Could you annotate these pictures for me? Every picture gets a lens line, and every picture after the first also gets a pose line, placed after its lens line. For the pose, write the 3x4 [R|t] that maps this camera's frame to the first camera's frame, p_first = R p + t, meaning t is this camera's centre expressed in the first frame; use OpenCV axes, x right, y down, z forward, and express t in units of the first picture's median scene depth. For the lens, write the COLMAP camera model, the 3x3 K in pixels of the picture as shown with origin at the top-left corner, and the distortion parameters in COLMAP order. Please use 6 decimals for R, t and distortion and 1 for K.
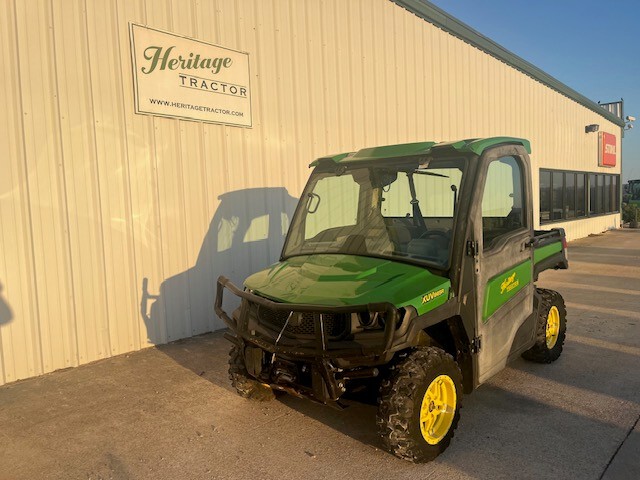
lens RADIAL K [[493.3, 0, 320.0], [0, 493.3, 240.0], [0, 0, 1]] dist [0.025487, -0.000839]
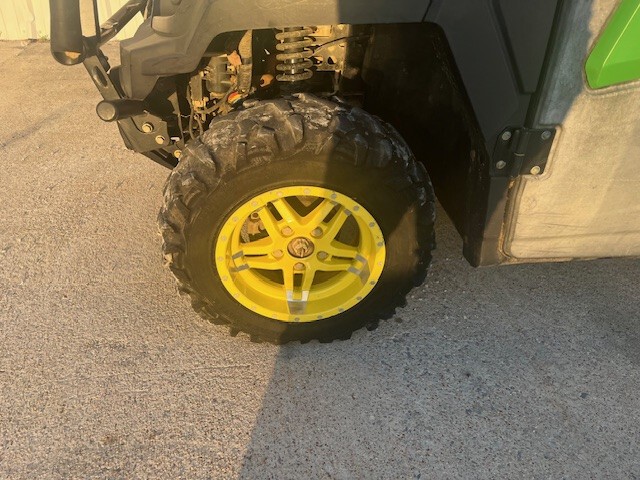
lens RADIAL K [[476.4, 0, 316.4], [0, 476.4, 237.6], [0, 0, 1]] dist [0.071482, -0.098215]
pose [[0.744079, 0.416940, -0.522022, 0.241582], [-0.102857, 0.843539, 0.527126, 0.066157], [0.660126, -0.338530, 0.670545, 0.413674]]
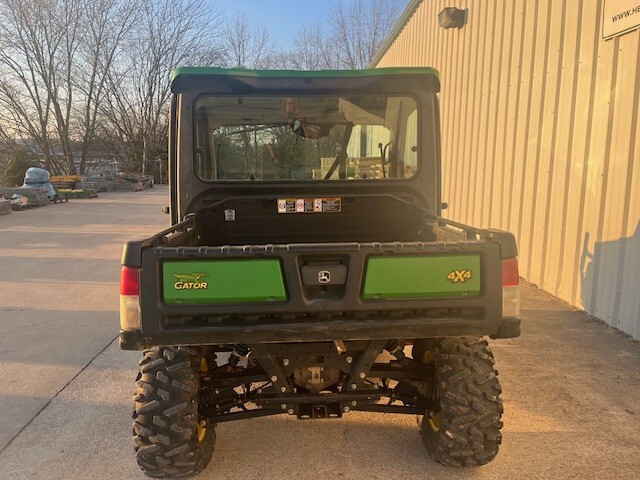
lens RADIAL K [[476.4, 0, 316.4], [0, 476.4, 237.6], [0, 0, 1]] dist [0.071482, -0.098215]
pose [[-0.697944, 0.149931, -0.700282, 0.592512], [-0.028416, 0.971272, 0.236270, -0.103383], [0.715588, 0.184802, -0.673633, 1.226355]]
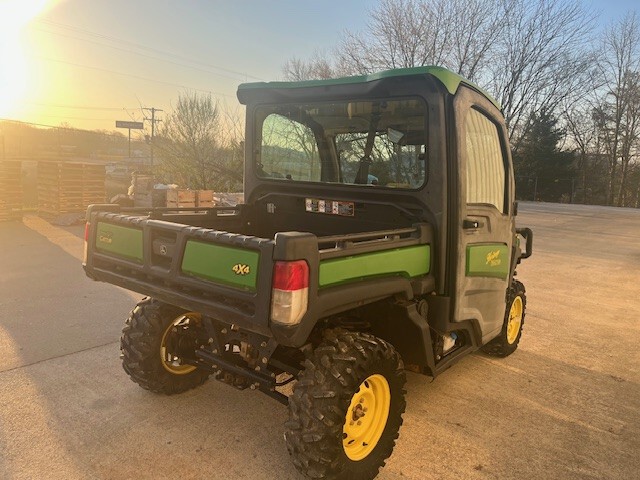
lens RADIAL K [[476.4, 0, 316.4], [0, 476.4, 237.6], [0, 0, 1]] dist [0.071482, -0.098215]
pose [[-0.996329, -0.003036, -0.085555, 0.279486], [-0.022540, 0.973414, 0.227942, -0.105071], [0.082589, 0.229034, -0.969909, 1.410014]]
